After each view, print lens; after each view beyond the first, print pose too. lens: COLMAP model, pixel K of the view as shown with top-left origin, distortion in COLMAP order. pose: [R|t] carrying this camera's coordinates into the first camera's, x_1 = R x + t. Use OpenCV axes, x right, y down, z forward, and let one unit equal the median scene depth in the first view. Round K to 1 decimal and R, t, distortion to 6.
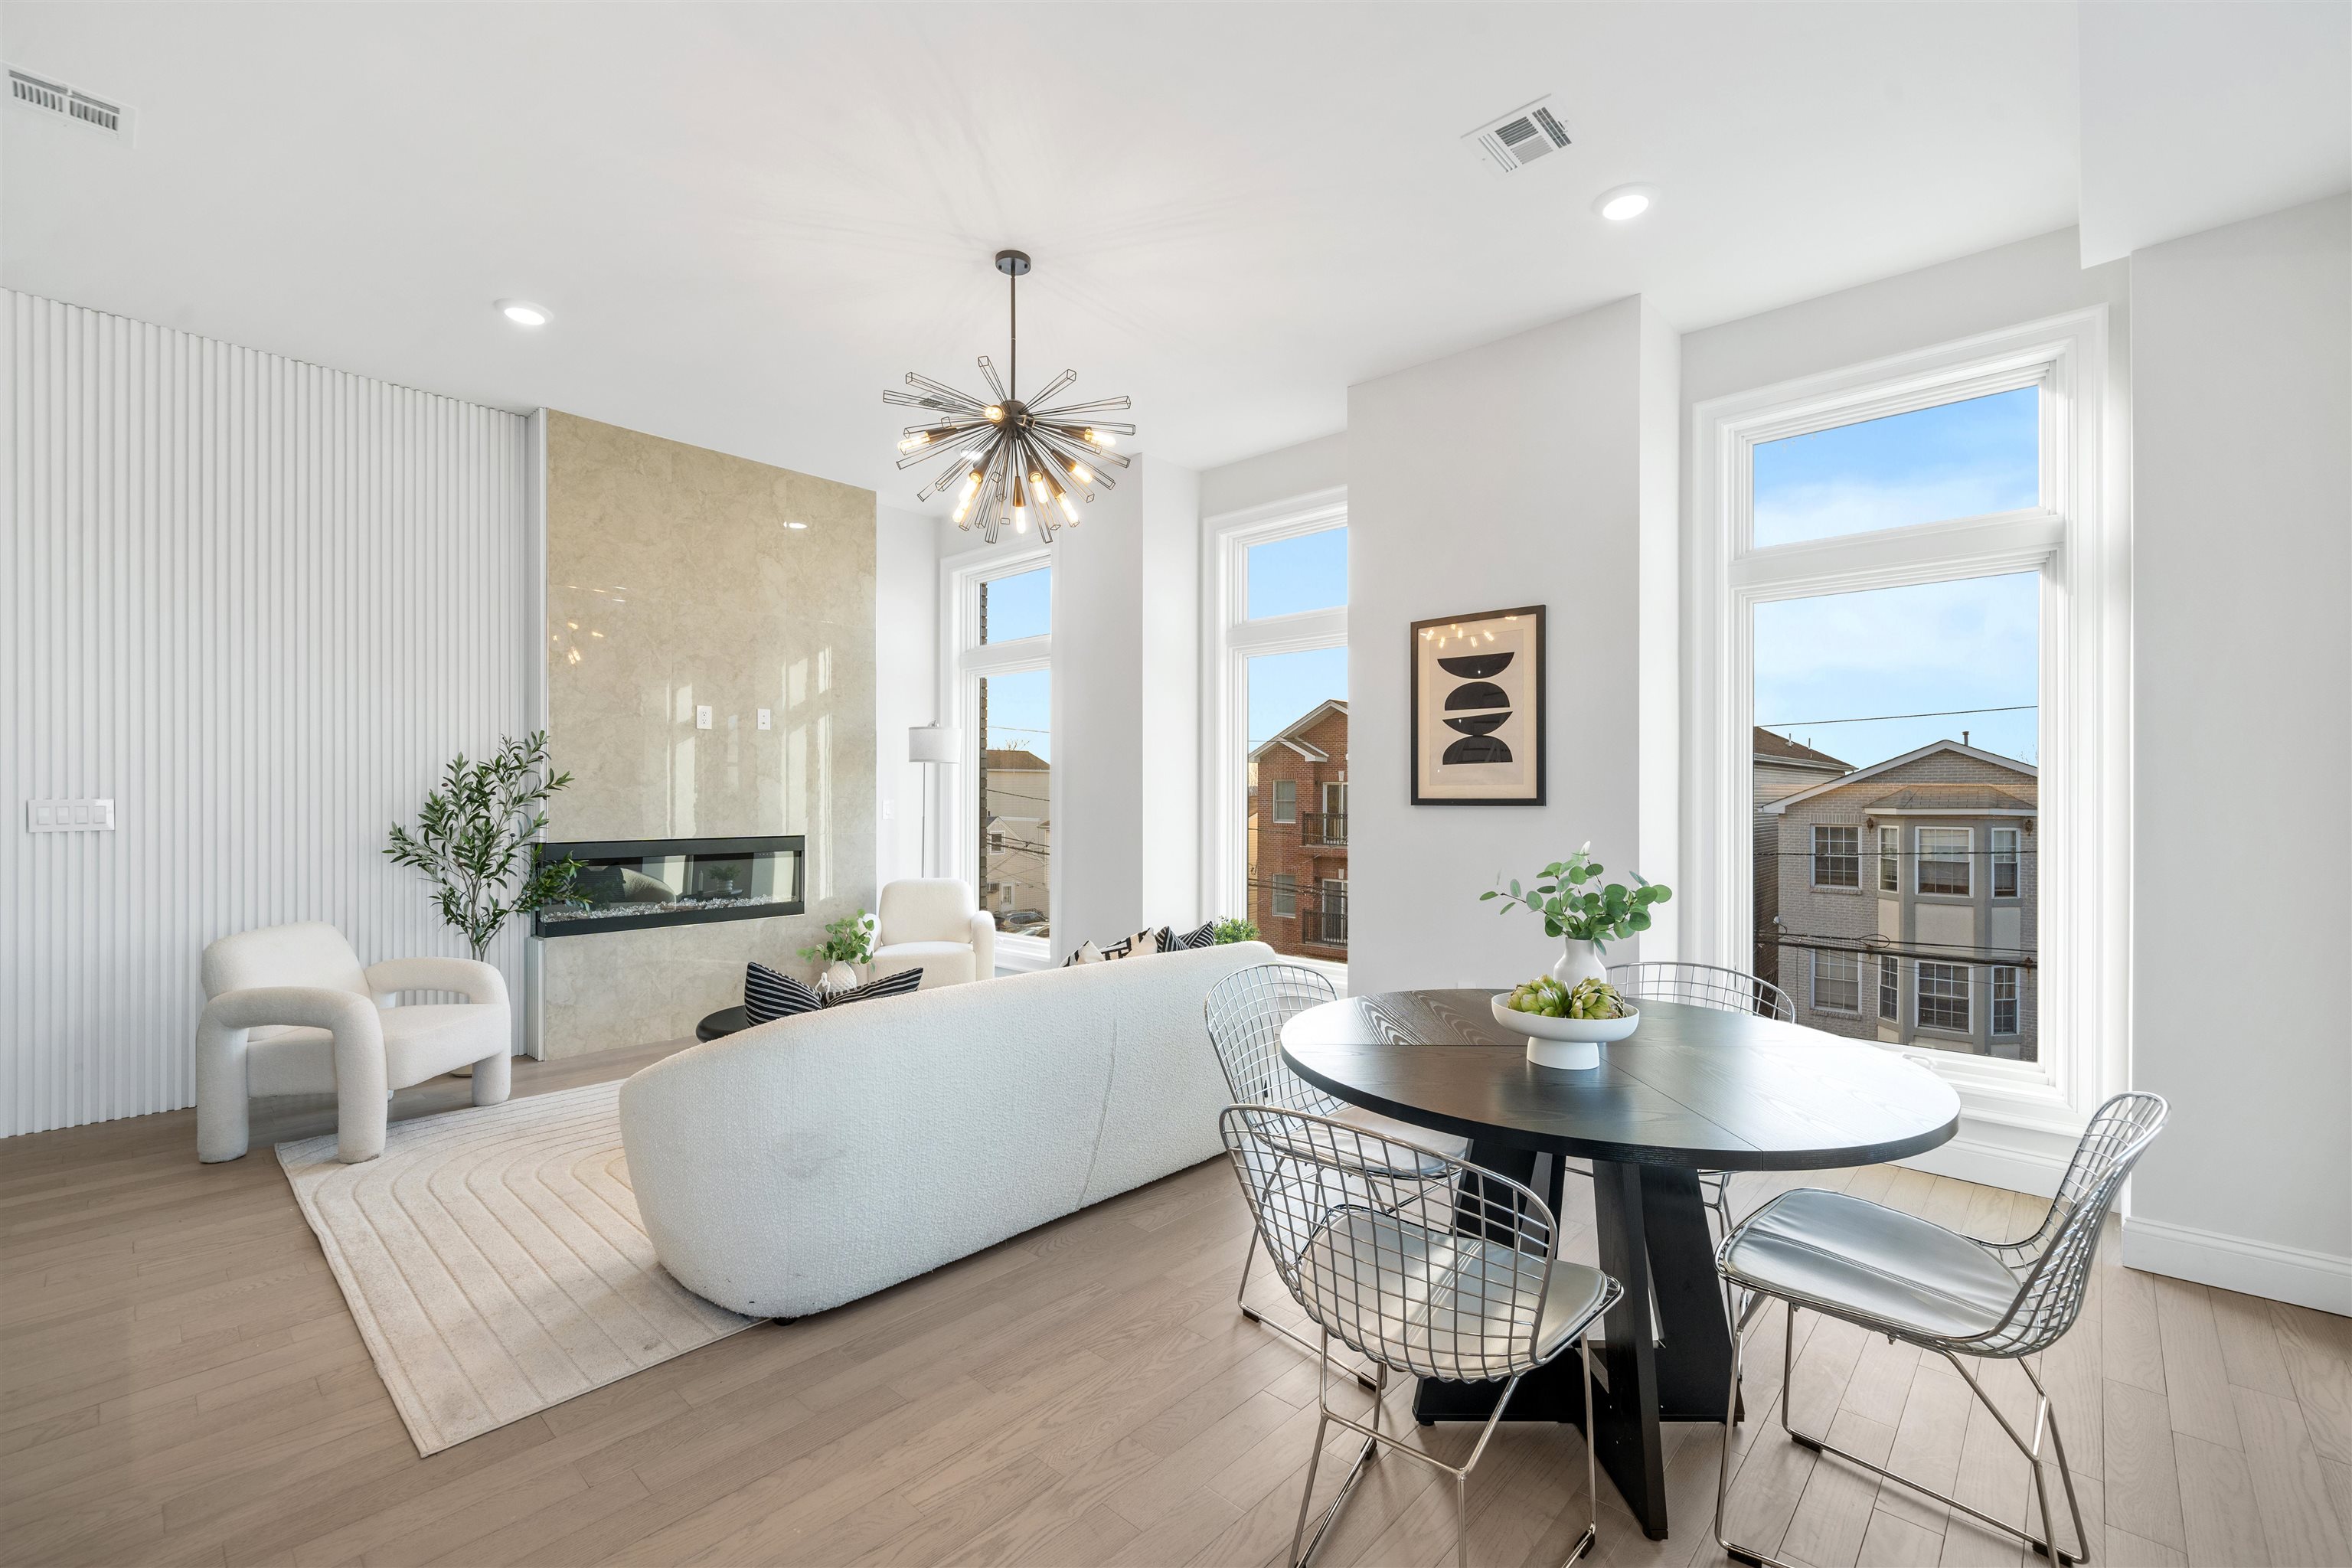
lens RADIAL K [[1001.2, 0, 1181.5], [0, 1001.2, 797.7], [0, 0, 1]] dist [-0.005144, 0.000275]
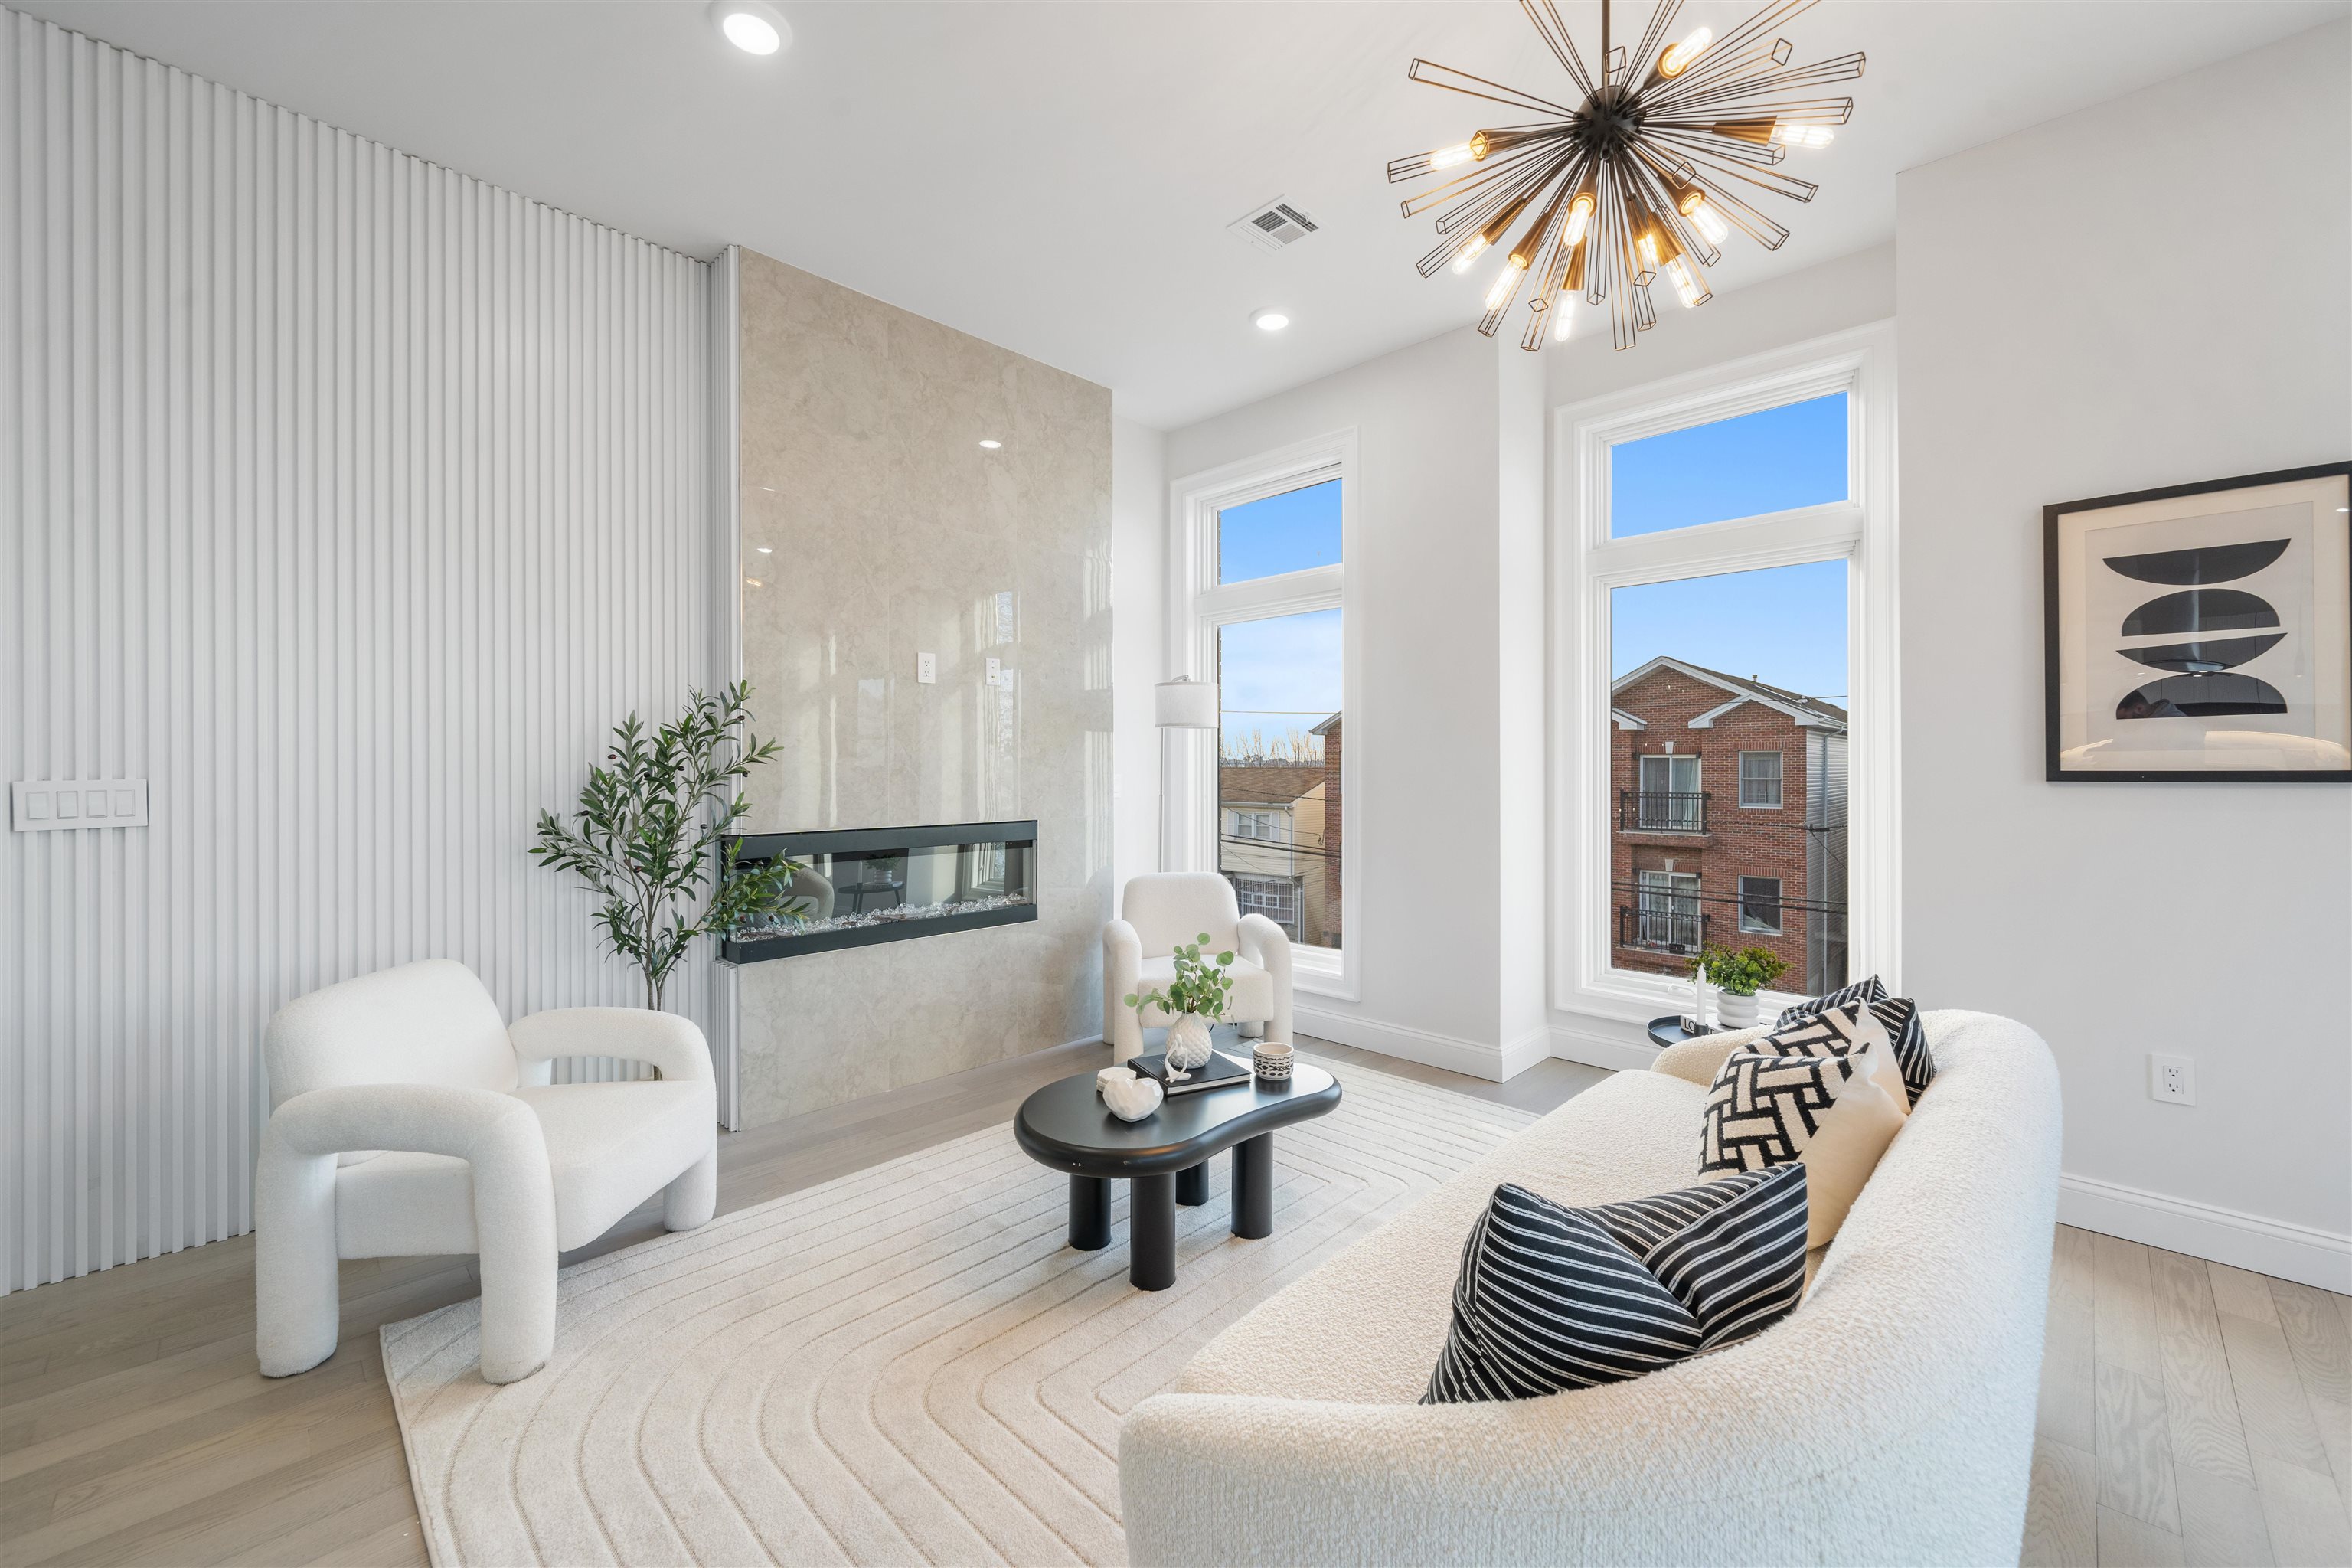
lens RADIAL K [[919.9, 0, 1167.8], [0, 919.9, 769.3], [0, 0, 1]] dist [-0.006190, 0.000370]
pose [[0.999382, -0.003805, -0.034933, -0.315765], [0.003798, 0.999993, -0.000270, -0.002290], [0.034934, 0.000137, 0.999390, 0.355737]]
